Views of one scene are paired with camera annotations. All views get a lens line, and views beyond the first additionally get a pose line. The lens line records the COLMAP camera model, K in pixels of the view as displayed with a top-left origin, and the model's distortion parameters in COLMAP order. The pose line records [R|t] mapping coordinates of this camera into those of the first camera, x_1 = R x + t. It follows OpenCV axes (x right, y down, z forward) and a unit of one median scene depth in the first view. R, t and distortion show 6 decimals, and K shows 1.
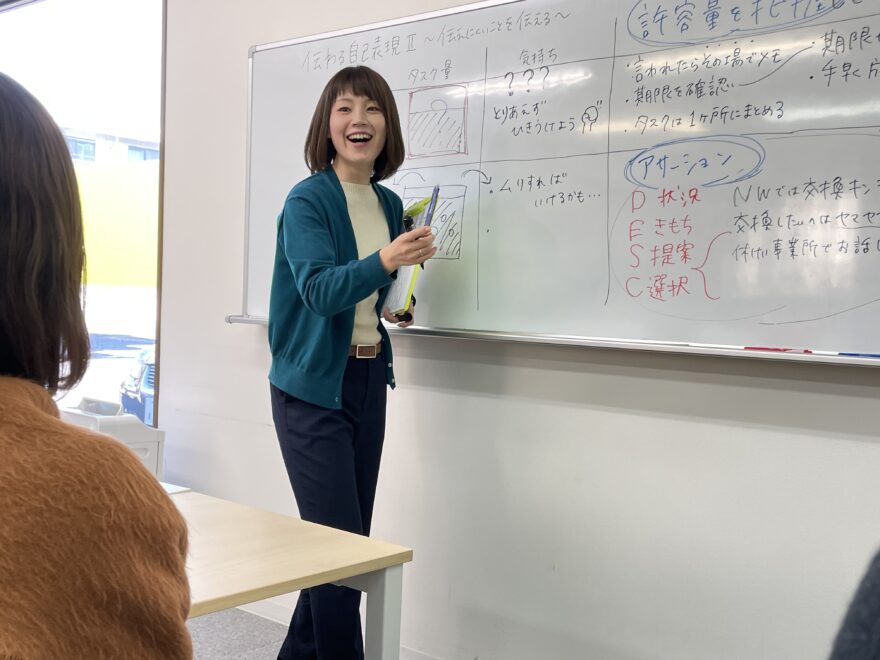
lens RADIAL K [[965.2, 0, 440.0], [0, 965.2, 330.0], [0, 0, 1]] dist [0.042192, -0.043364]
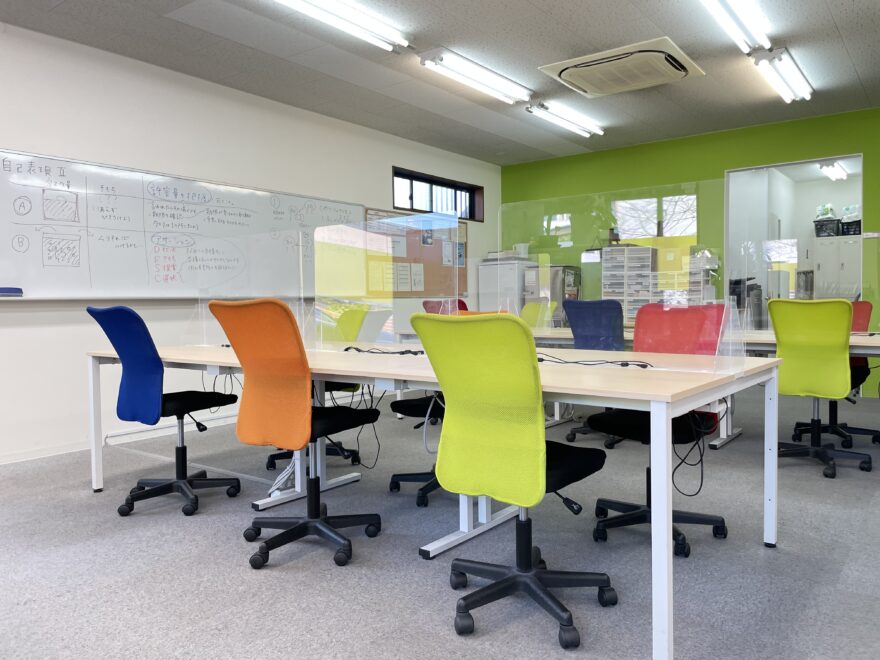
lens RADIAL K [[667.8, 0, 442.5], [0, 667.8, 336.2], [0, 0, 1]] dist [0.075271, -0.102683]
pose [[-0.015697, -0.087836, 0.996011, -1.983475], [0.041606, 0.995214, 0.088421, -0.014451], [-0.999011, 0.042828, -0.011967, 0.156256]]
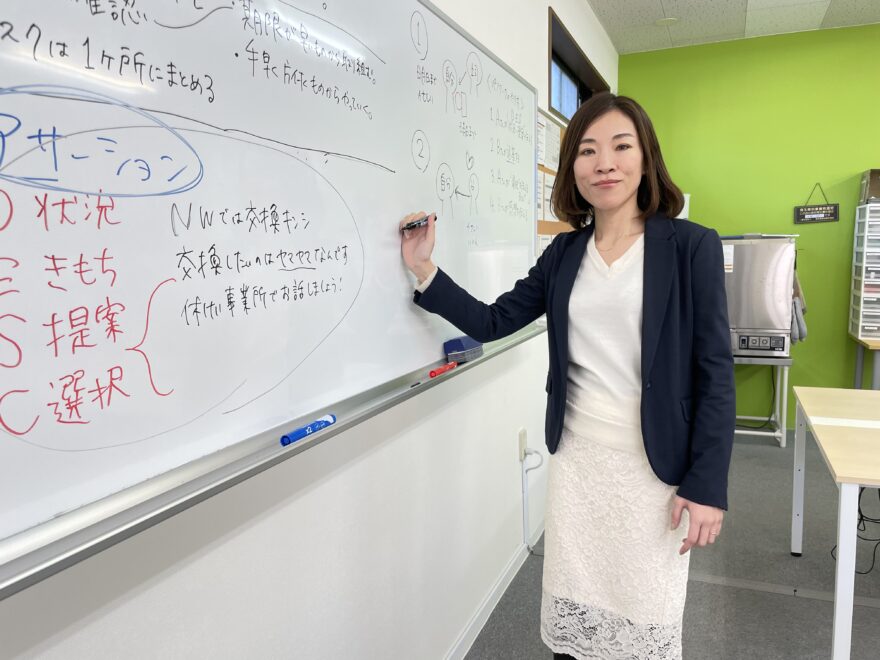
lens RADIAL K [[667.8, 0, 442.5], [0, 667.8, 336.2], [0, 0, 1]] dist [0.075271, -0.102683]
pose [[-0.279076, -0.150049, 0.948473, -0.139857], [0.042615, 0.984808, 0.168336, -0.125335], [-0.959323, 0.087398, -0.268442, 0.927890]]
